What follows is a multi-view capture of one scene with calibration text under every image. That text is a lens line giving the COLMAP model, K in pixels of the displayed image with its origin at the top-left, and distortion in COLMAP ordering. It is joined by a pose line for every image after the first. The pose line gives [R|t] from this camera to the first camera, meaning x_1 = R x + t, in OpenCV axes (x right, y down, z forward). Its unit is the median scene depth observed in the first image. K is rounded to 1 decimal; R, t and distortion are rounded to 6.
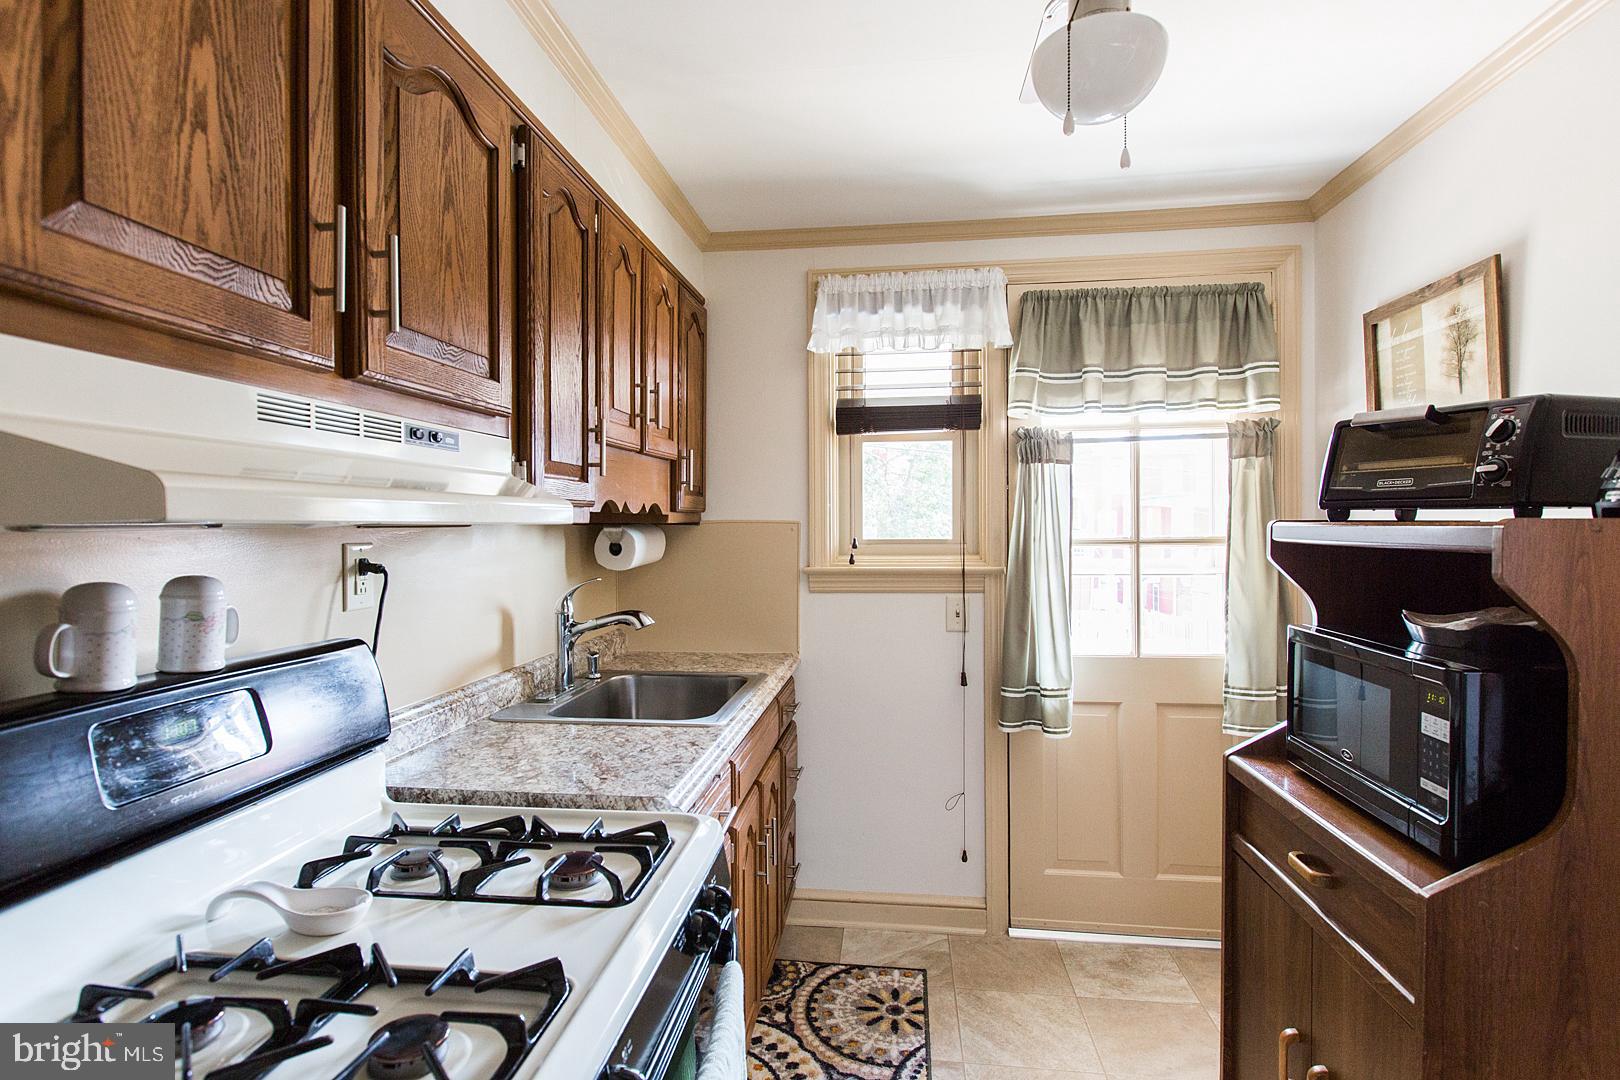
lens RADIAL K [[829.4, 0, 775.9], [0, 829.4, 532.0], [0, 0, 1]] dist [-0.000139, 0.000148]
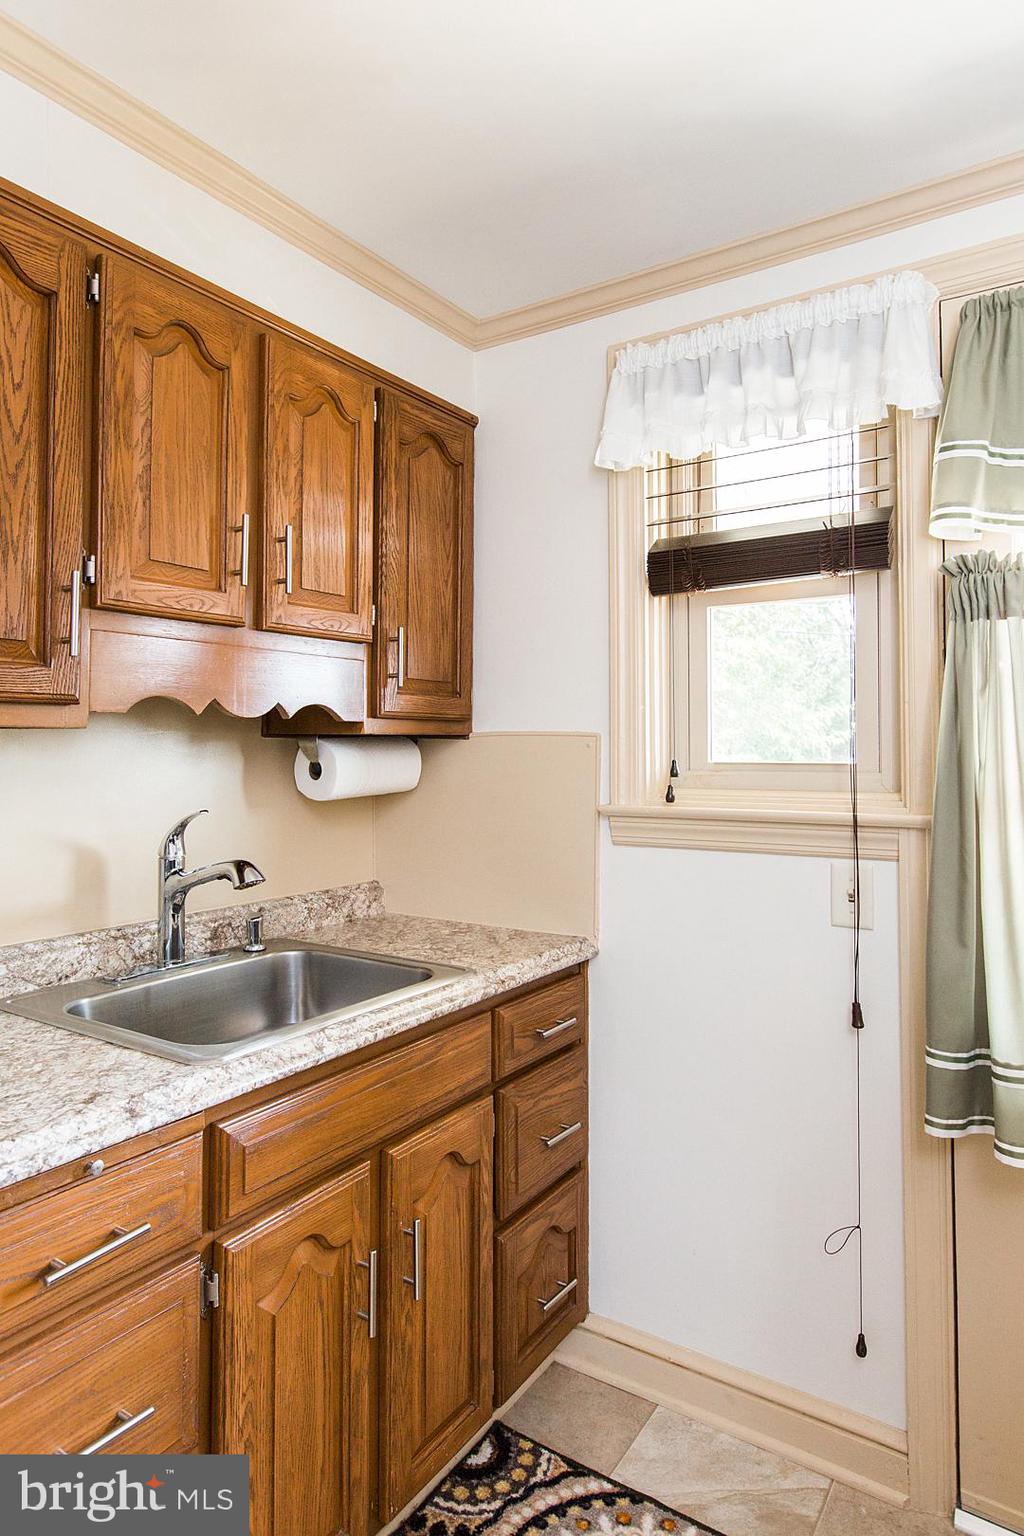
lens RADIAL K [[919.8, 0, 493.0], [0, 919.8, 719.3], [0, 0, 1]] dist [0.002857, -0.002910]
pose [[0.897723, -0.008784, -0.440473, 0.301922], [-0.009602, 0.999174, -0.039496, 0.006501], [0.440456, 0.039686, 0.896897, 0.357909]]
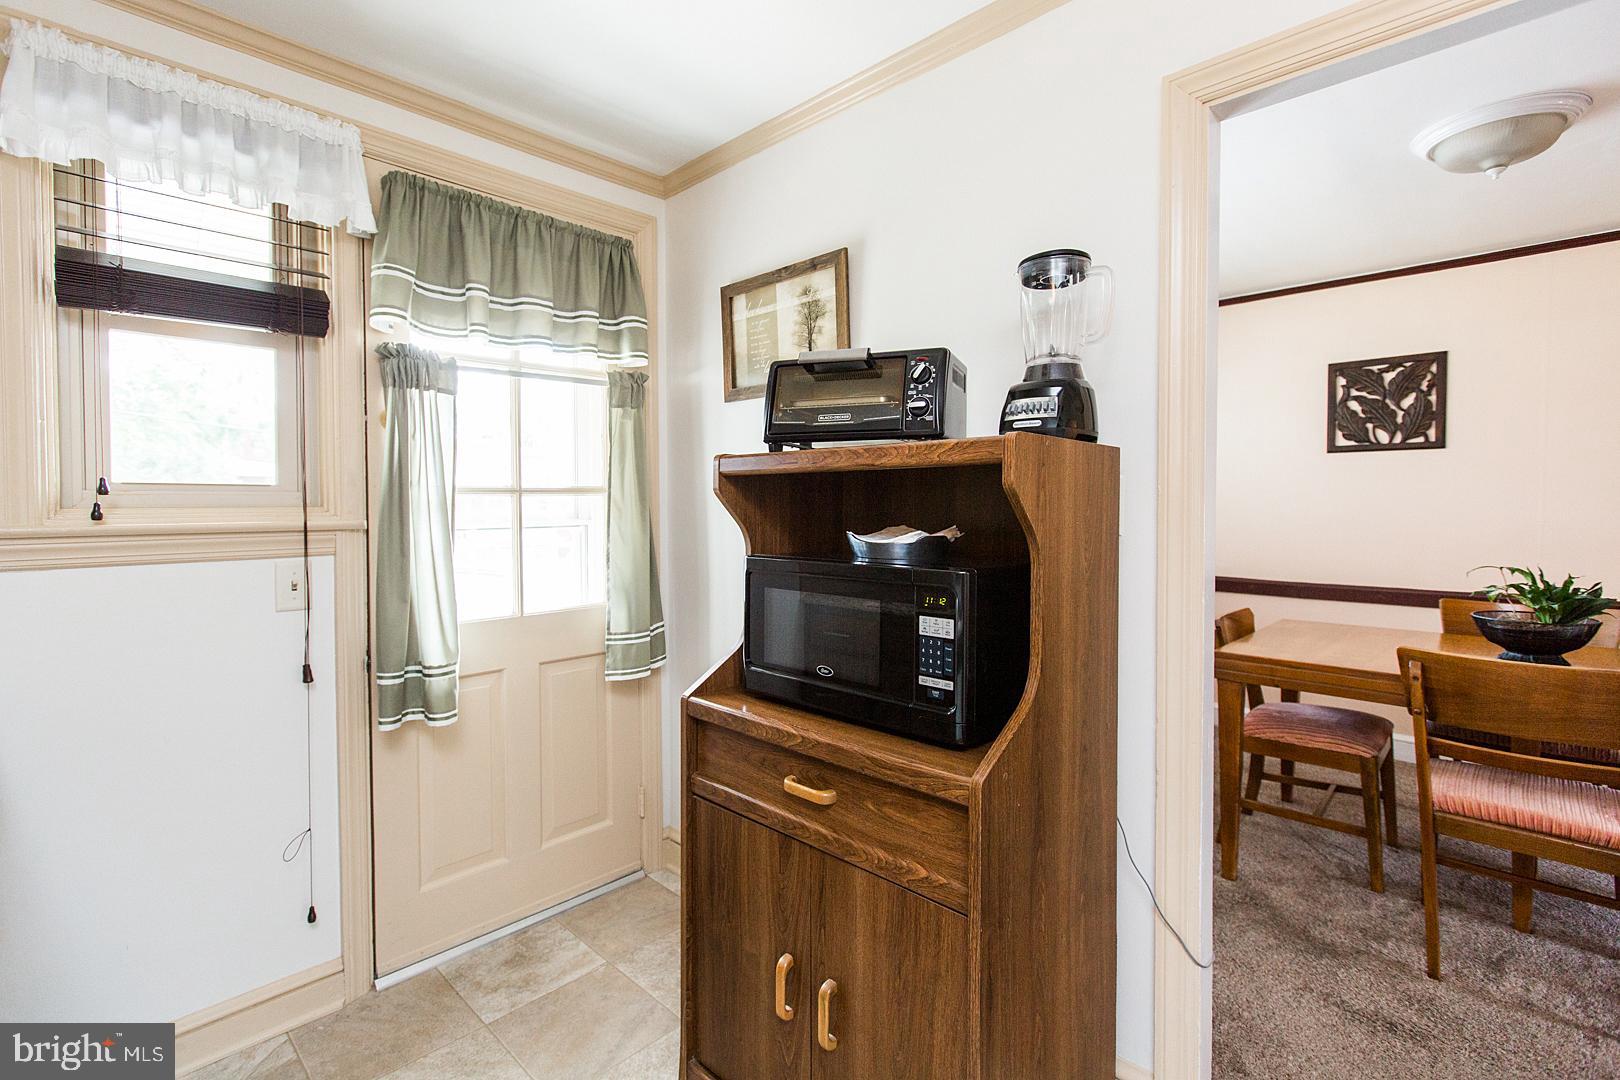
lens RADIAL K [[749.8, 0, 791.2], [0, 749.8, 518.5], [0, 0, 1]] dist [0.005078, -0.002161]
pose [[0.592269, -0.011668, 0.805656, -0.057976], [0.007756, 0.999931, 0.008780, 0.040467], [-0.805703, 0.001049, 0.592319, 0.281600]]
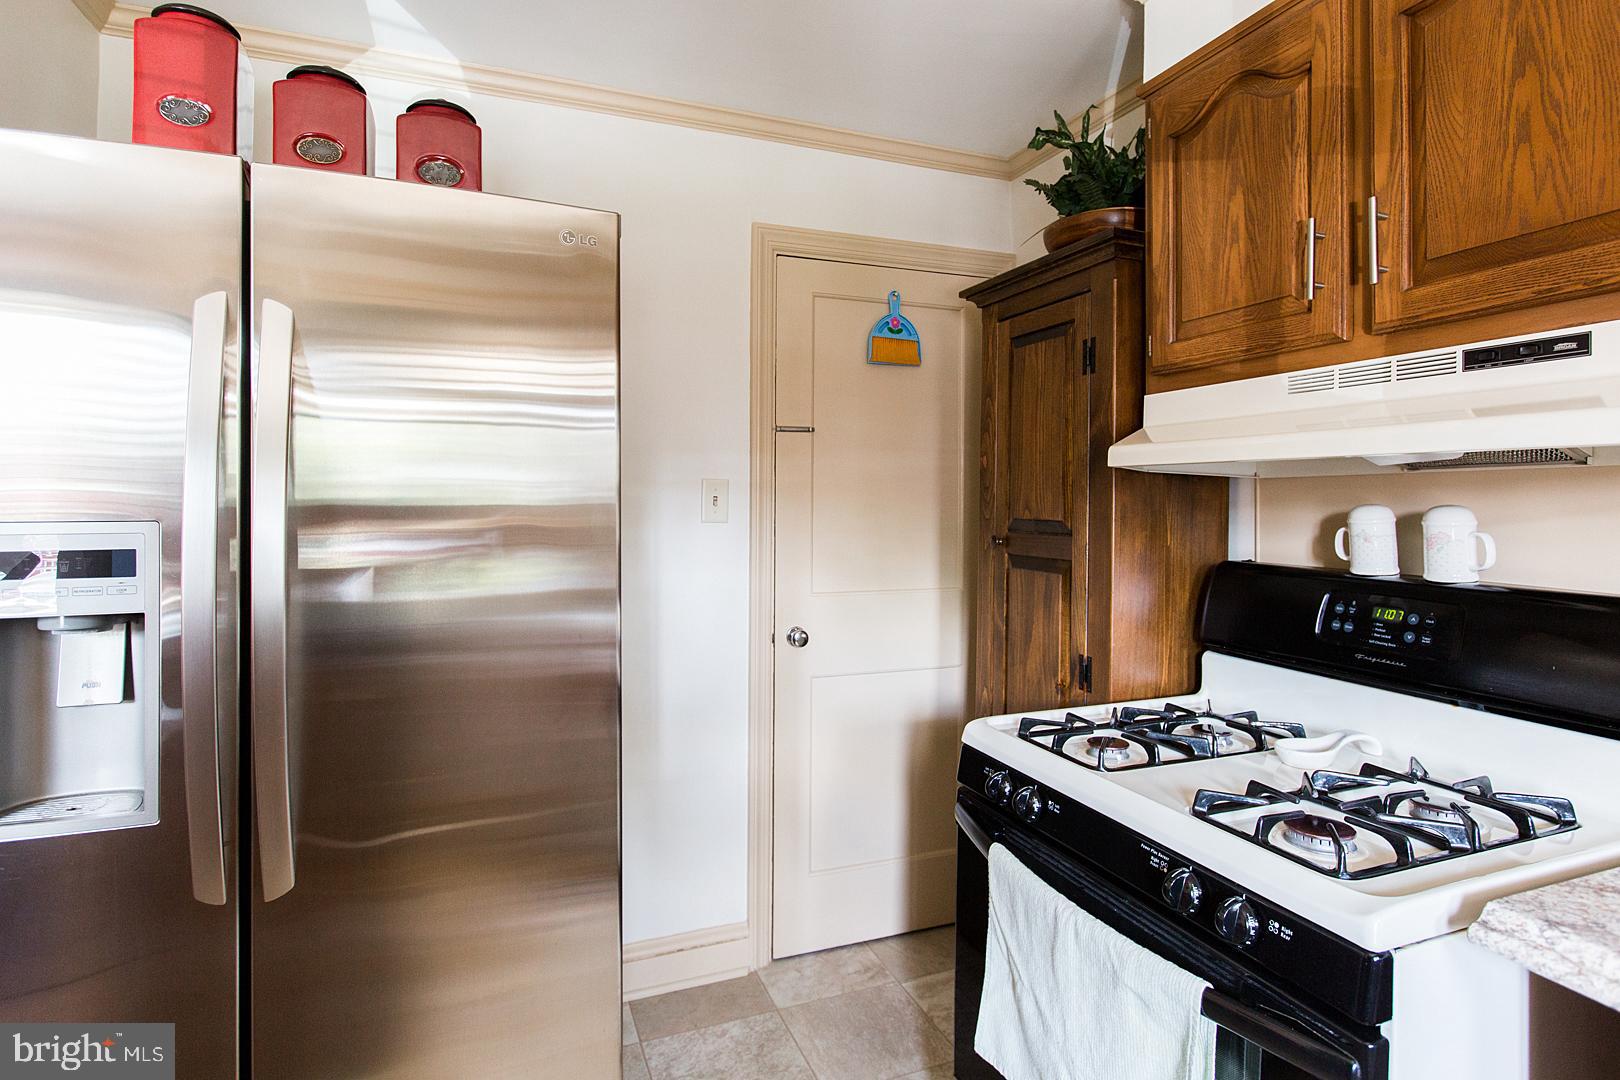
lens RADIAL K [[829.4, 0, 848.8], [0, 829.4, 494.1], [0, 0, 1]] dist [-0.000139, 0.000148]
pose [[-0.851617, -0.002337, -0.524160, 0.308903], [-0.006228, 0.999965, 0.005660, 0.015138], [0.524128, 0.008085, -0.851601, 0.686702]]
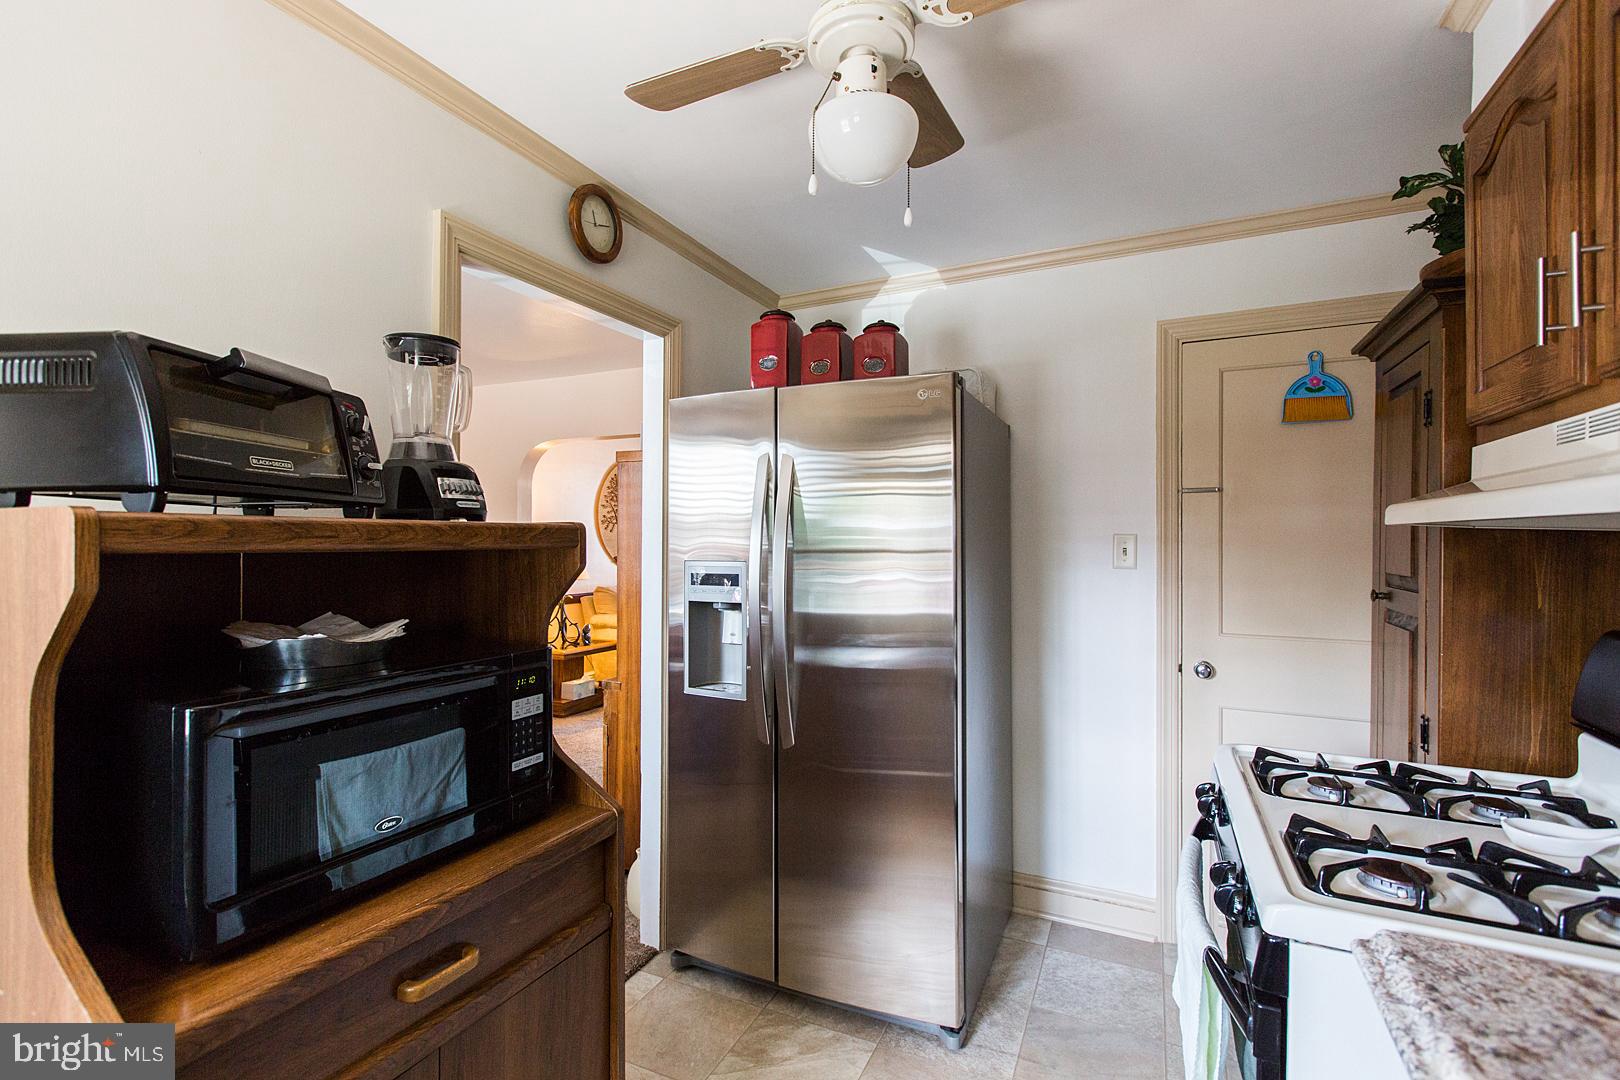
lens RADIAL K [[749.8, 0, 820.3], [0, 749.8, 548.8], [0, 0, 1]] dist [0.005078, -0.002161]
pose [[-0.961481, -0.001014, 0.274868, 0.074062], [0.003970, 0.999838, 0.017573, 0.003244], [-0.274841, 0.017987, -0.961321, 0.935675]]
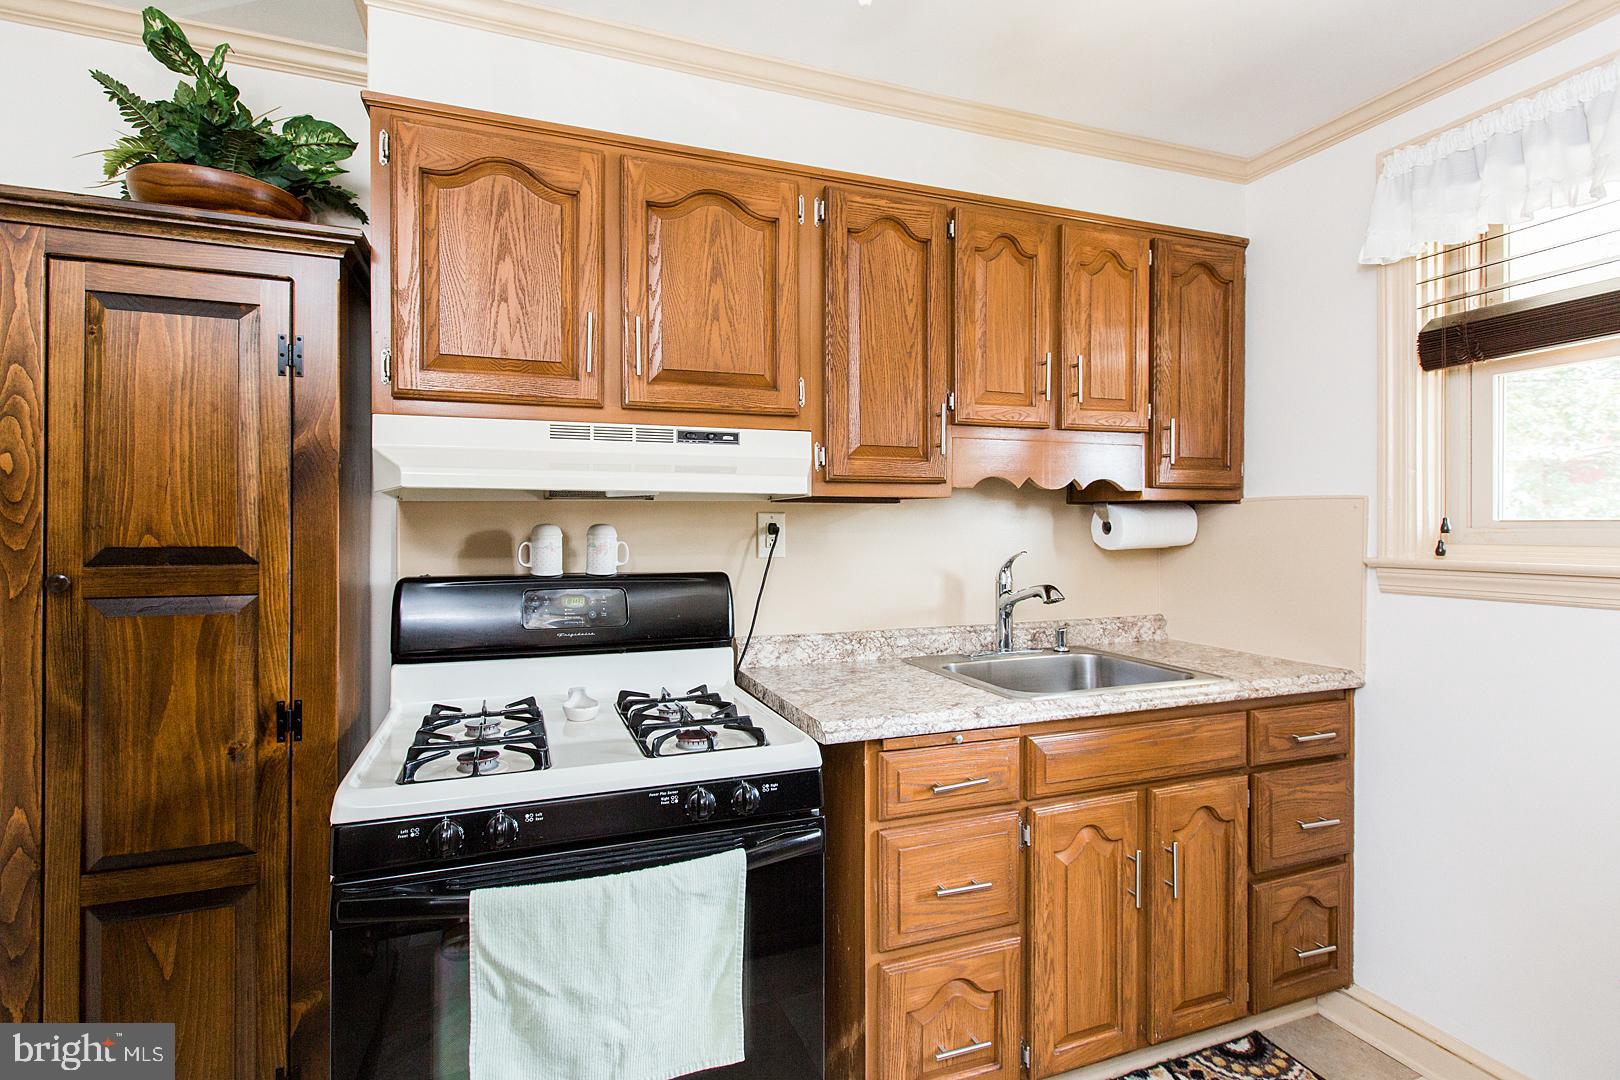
lens RADIAL K [[749.8, 0, 789.2], [0, 749.8, 524.1], [0, 0, 1]] dist [0.005078, -0.002161]
pose [[0.465927, 0.006743, -0.884797, 0.430096], [-0.011165, 0.999936, 0.001741, 0.019656], [0.884753, 0.009067, 0.465973, 0.252482]]
